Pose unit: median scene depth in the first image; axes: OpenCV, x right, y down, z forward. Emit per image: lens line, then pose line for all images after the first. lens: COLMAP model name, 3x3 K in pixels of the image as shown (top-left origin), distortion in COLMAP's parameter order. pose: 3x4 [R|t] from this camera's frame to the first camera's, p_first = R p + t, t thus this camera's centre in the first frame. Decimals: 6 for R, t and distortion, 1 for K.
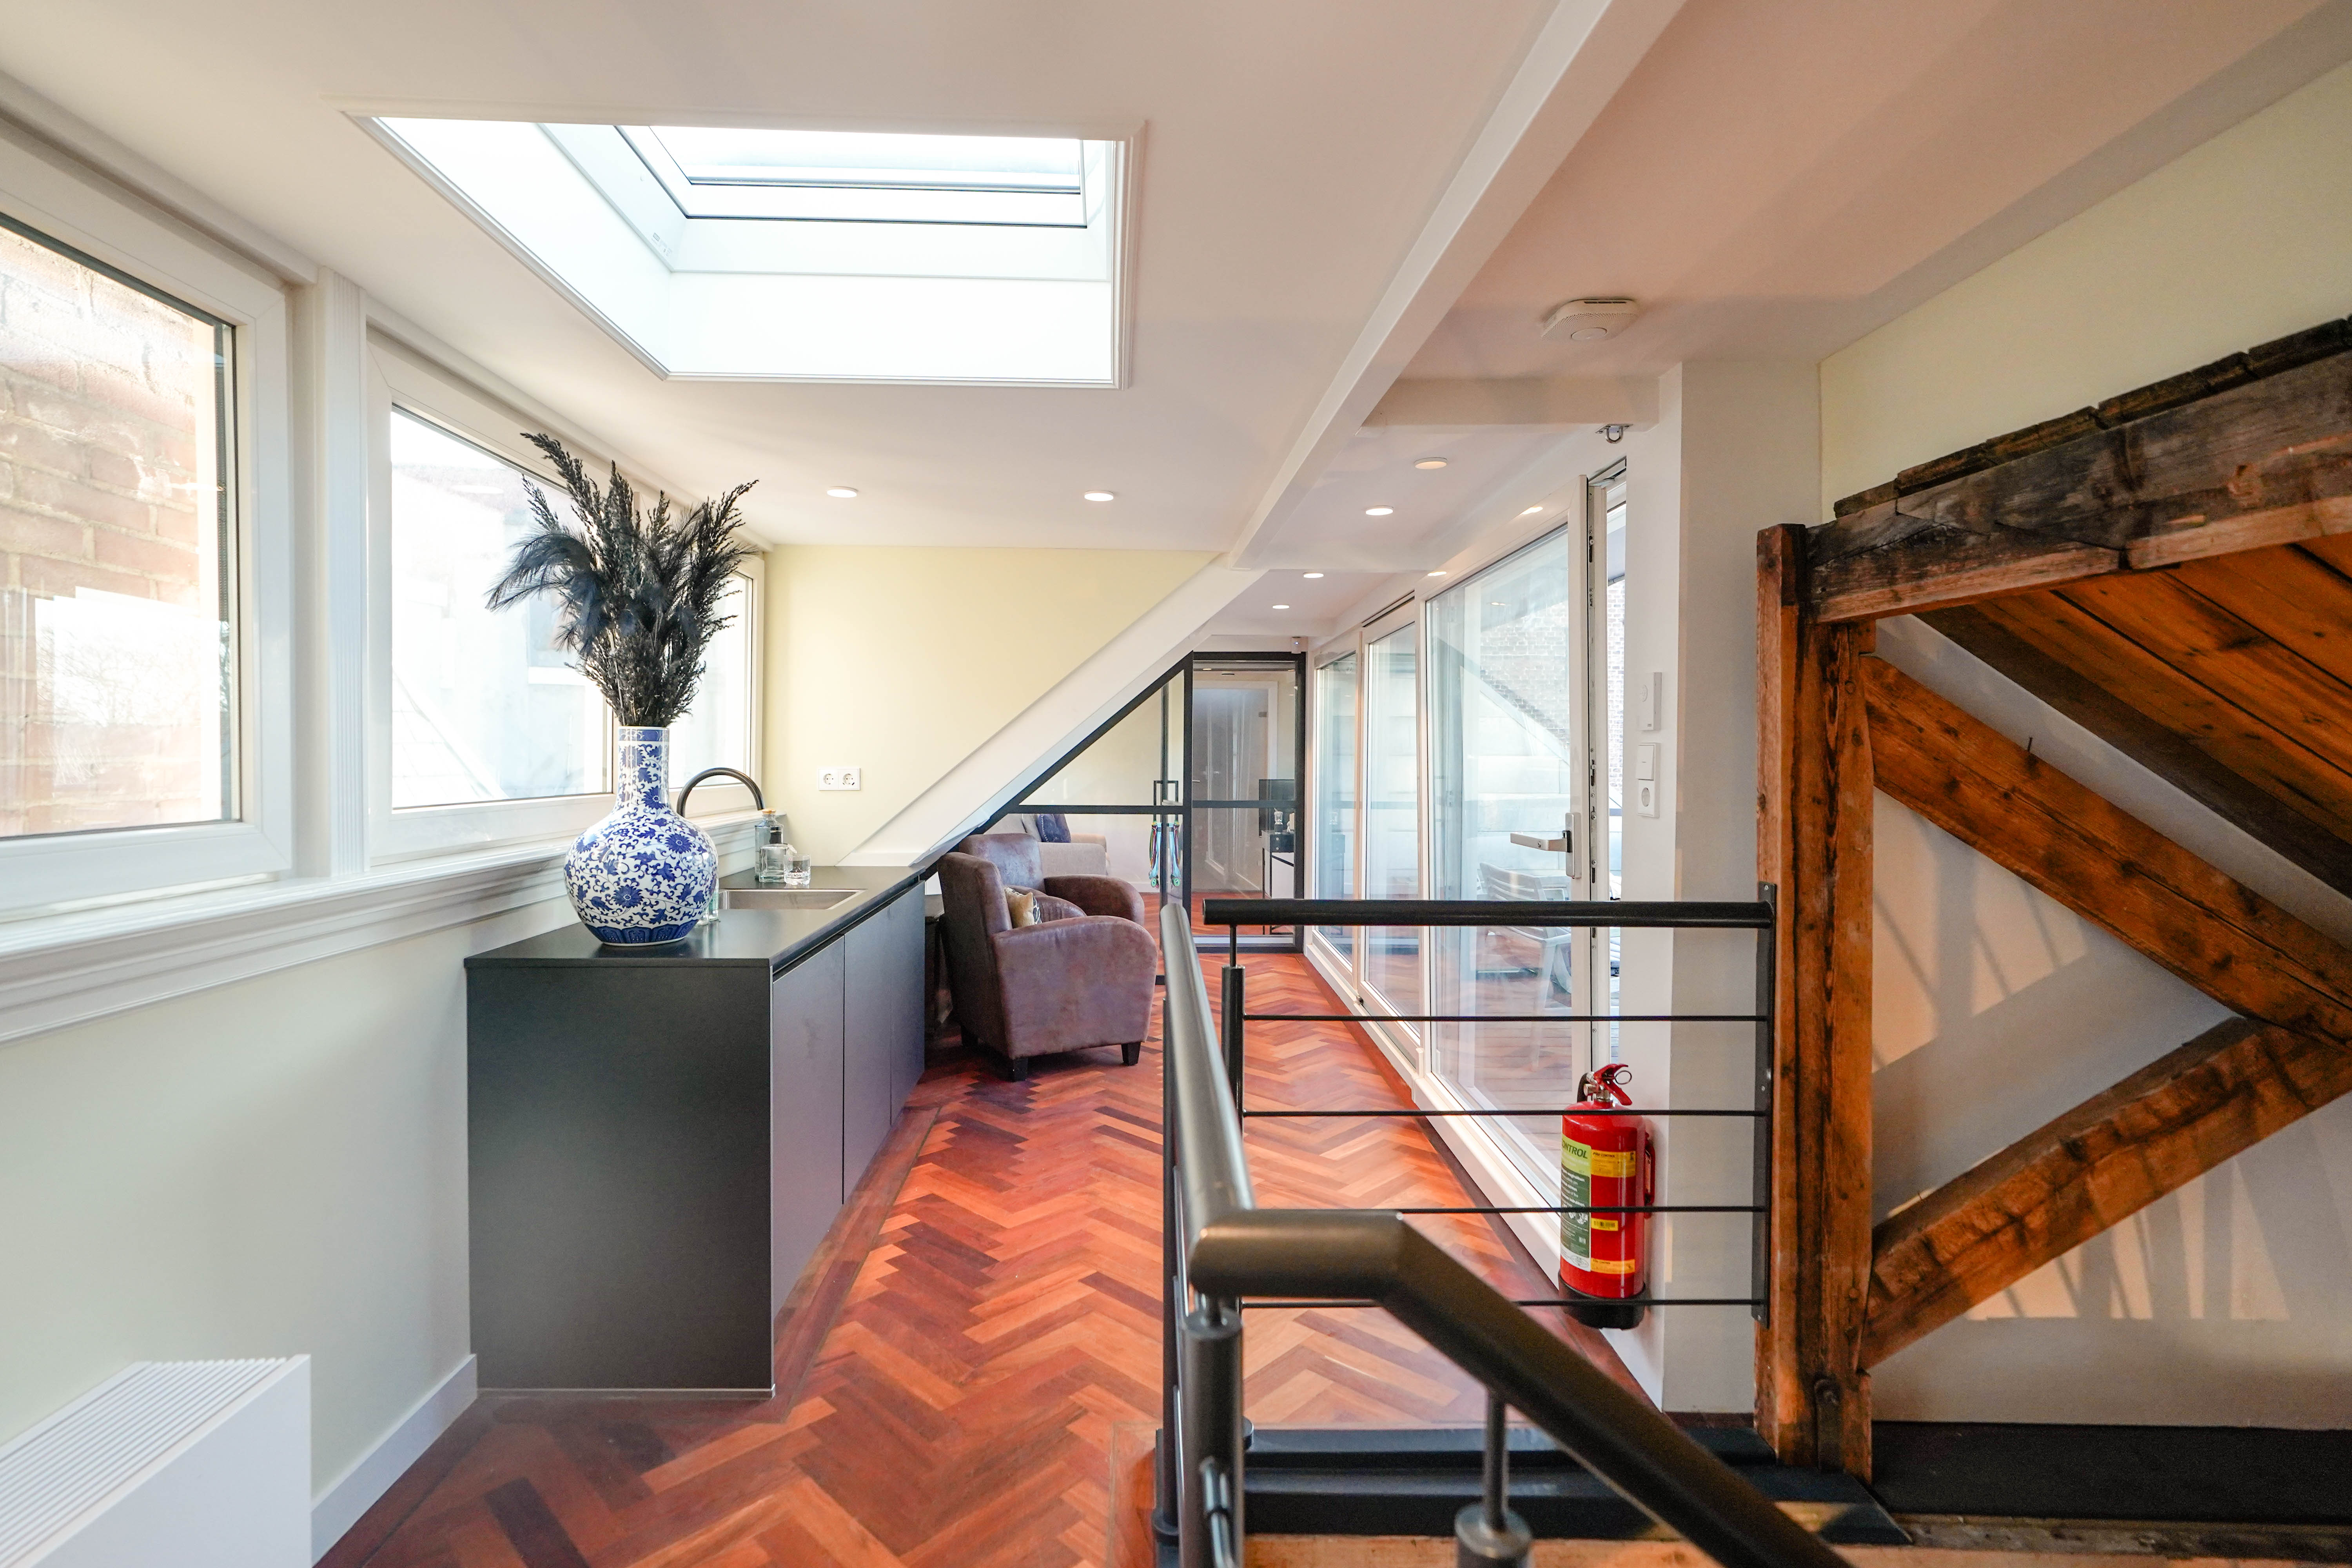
lens RADIAL K [[1106.7, 0, 1122.8], [0, 1106.7, 769.9], [0, 0, 1]] dist [-0.058832, -0.000577]
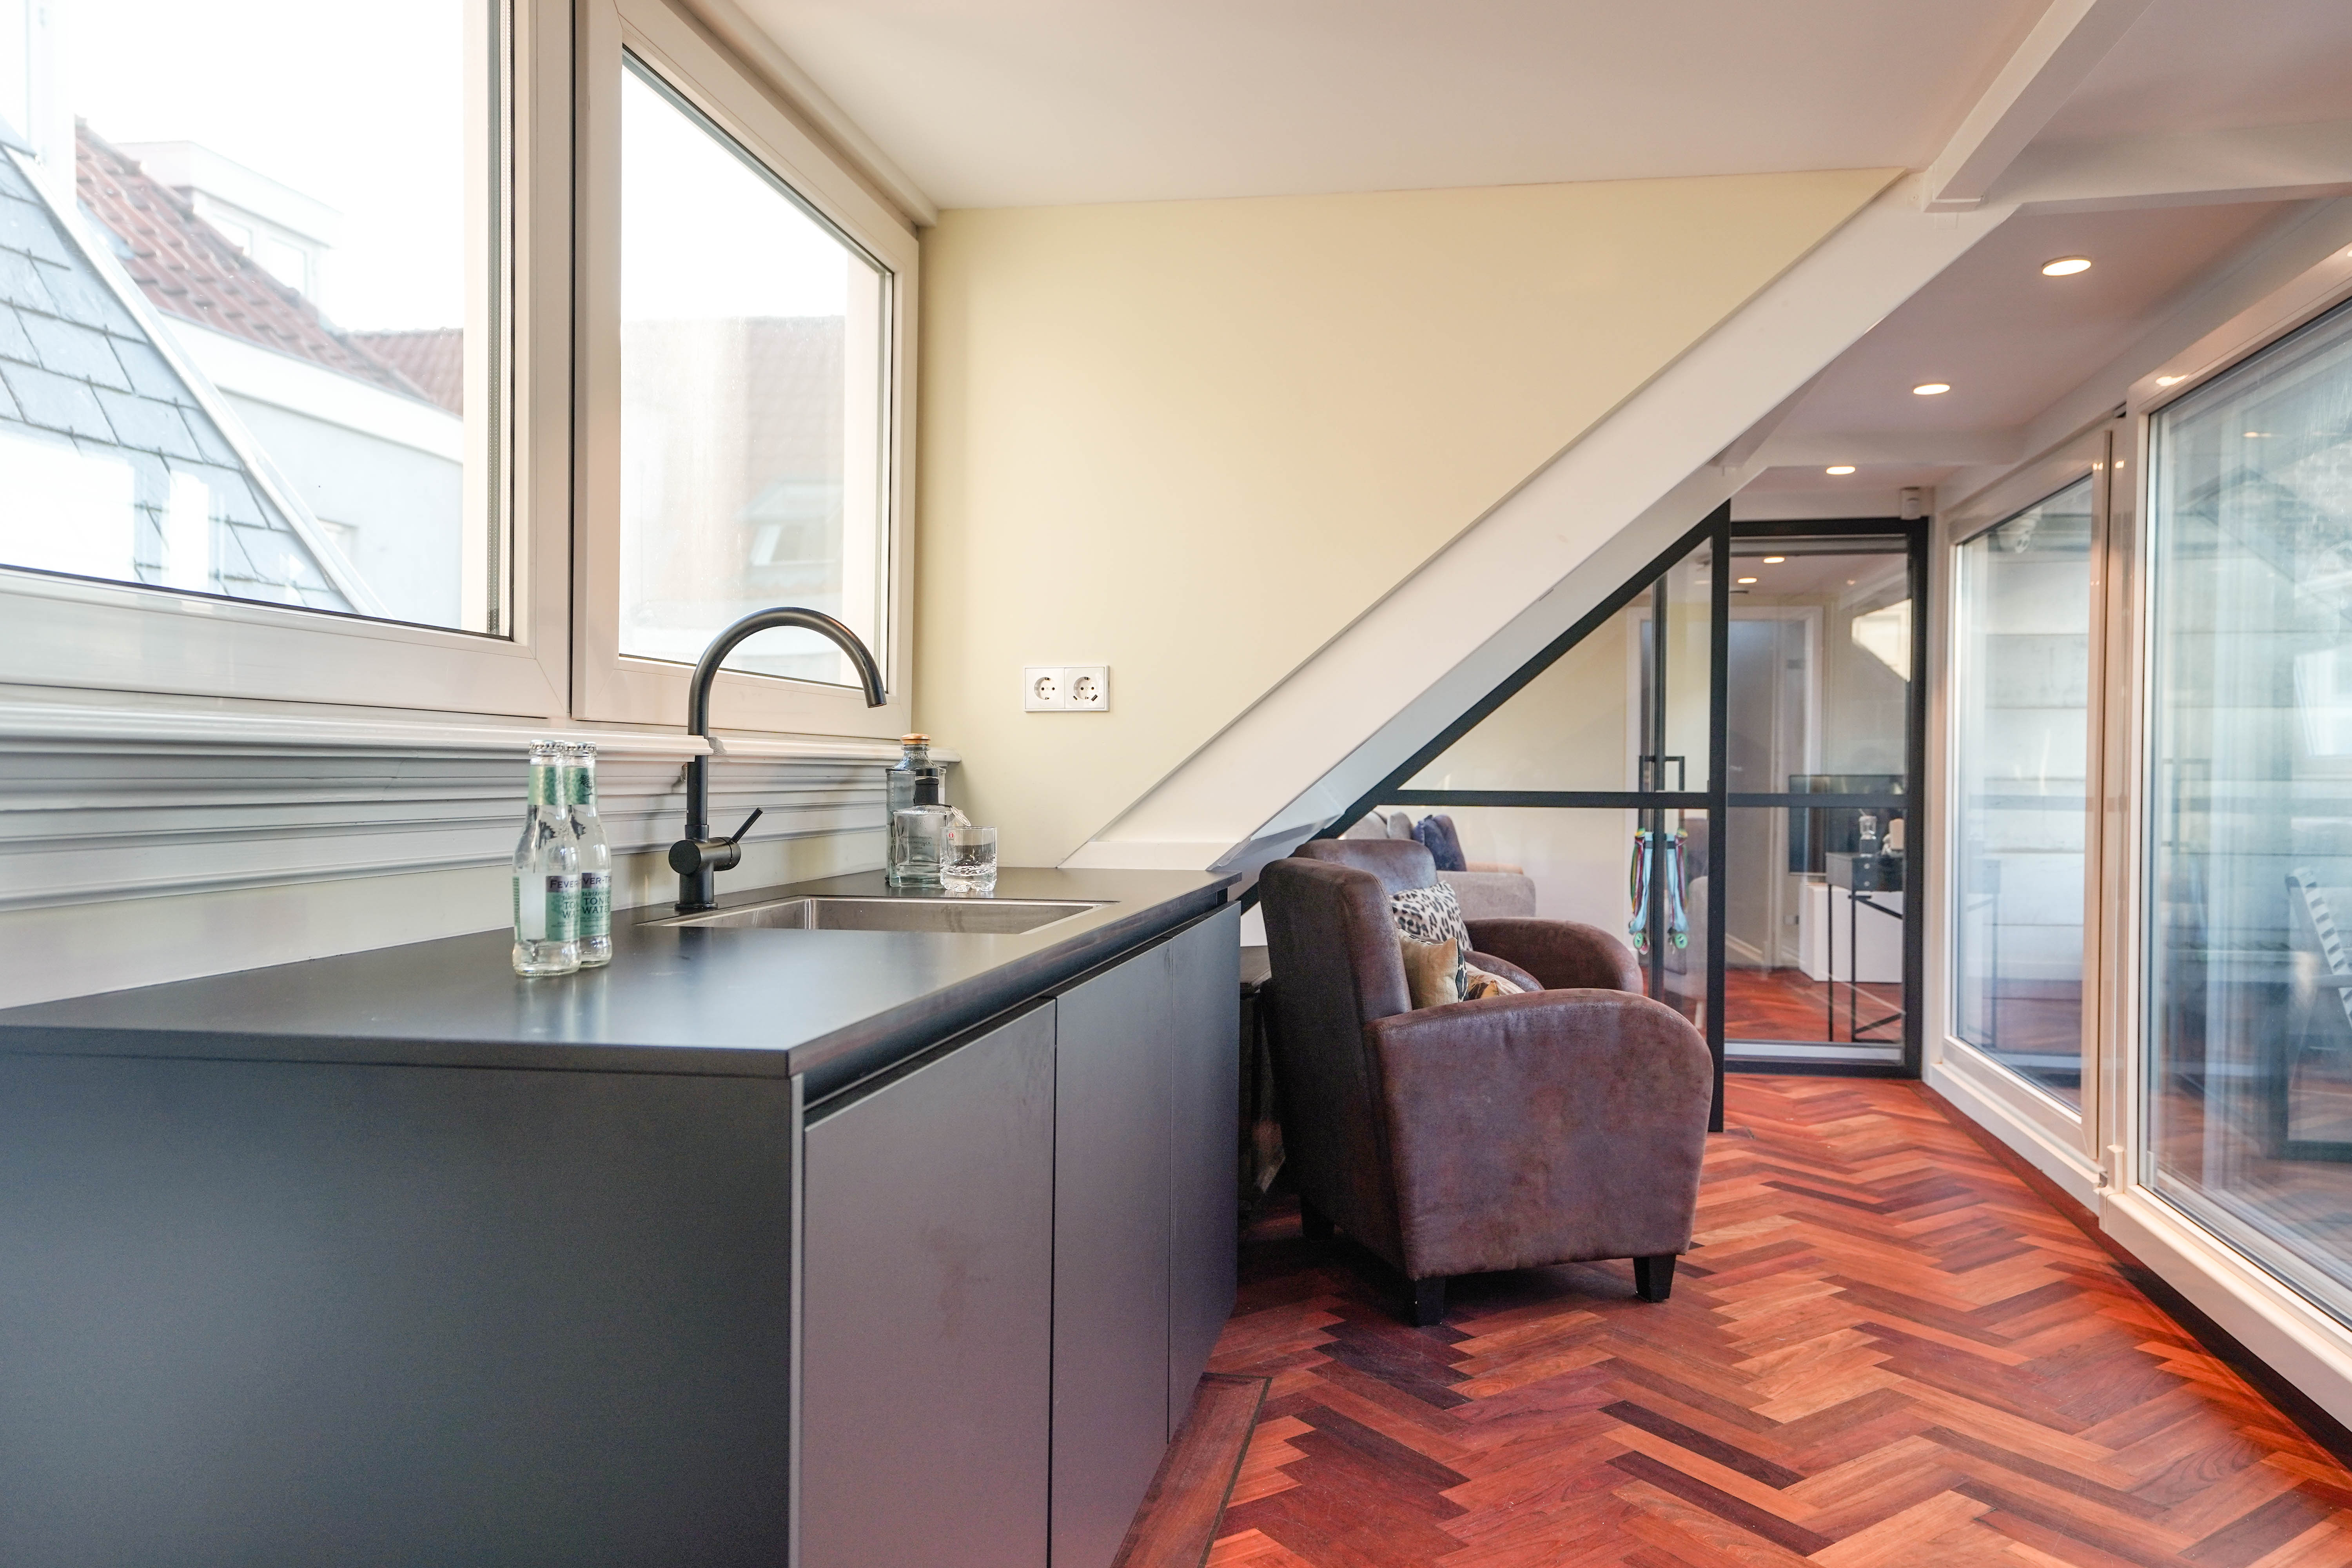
lens RADIAL K [[1697.6, 0, 1176.0], [0, 1697.6, 784.0], [0, 0, 1]] dist [-0.003498, -0.000287]
pose [[0.979814, 0.003393, -0.199883, -0.054432], [-0.002726, 0.999990, 0.003610, 0.042541], [0.199893, -0.002992, 0.979813, 0.249482]]
